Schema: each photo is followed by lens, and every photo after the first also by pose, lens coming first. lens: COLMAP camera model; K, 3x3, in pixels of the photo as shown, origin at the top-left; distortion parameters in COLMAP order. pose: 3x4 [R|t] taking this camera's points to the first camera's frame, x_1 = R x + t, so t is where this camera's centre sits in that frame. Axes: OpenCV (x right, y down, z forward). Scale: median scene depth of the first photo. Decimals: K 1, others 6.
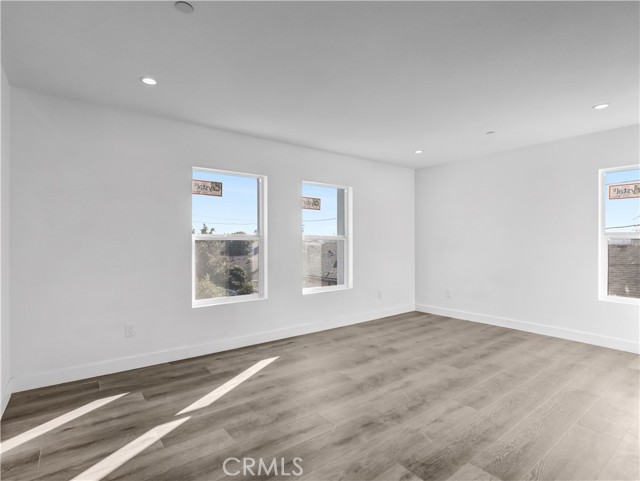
lens RADIAL K [[334.1, 0, 320.0], [0, 334.1, 240.5], [0, 0, 1]] dist [-0.017881, 0.000865]
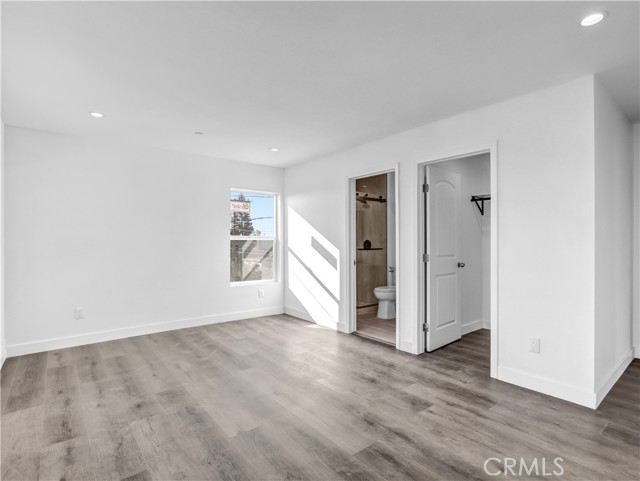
lens RADIAL K [[334.1, 0, 320.0], [0, 334.1, 240.5], [0, 0, 1]] dist [-0.017881, 0.000865]
pose [[-0.031818, 0.003193, 0.999489, -0.494380], [0.002256, 0.999993, -0.003122, 0.000805], [-0.999491, 0.002155, -0.031825, 0.670982]]
